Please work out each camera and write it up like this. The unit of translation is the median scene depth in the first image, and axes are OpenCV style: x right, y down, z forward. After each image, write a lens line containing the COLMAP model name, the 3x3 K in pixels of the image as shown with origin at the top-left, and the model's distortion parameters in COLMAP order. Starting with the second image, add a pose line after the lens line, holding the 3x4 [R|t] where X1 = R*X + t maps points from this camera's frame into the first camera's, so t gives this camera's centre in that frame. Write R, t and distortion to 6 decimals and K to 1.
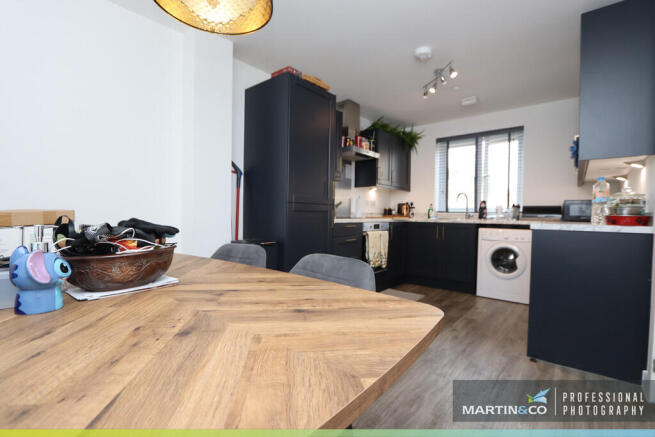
lens RADIAL K [[302.2, 0, 325.2], [0, 302.2, 222.2], [0, 0, 1]] dist [-0.017944, 0.000688]
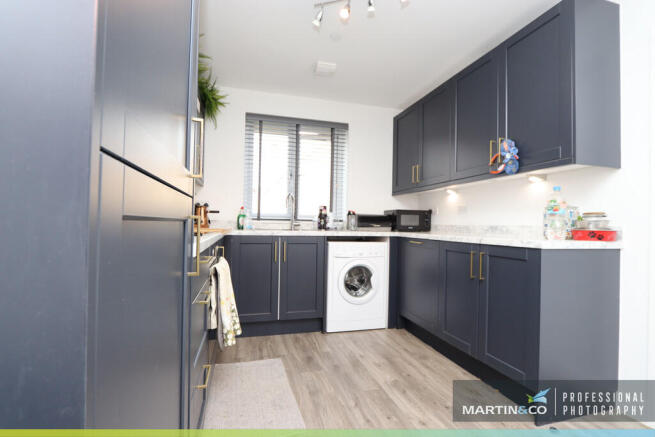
lens RADIAL K [[302.2, 0, 325.2], [0, 302.2, 222.2], [0, 0, 1]] dist [-0.017944, 0.000688]
pose [[0.570540, 0.005893, 0.821249, -0.117252], [0.007559, 0.999894, -0.012426, -0.020850], [-0.821235, 0.013297, 0.570435, 0.579987]]
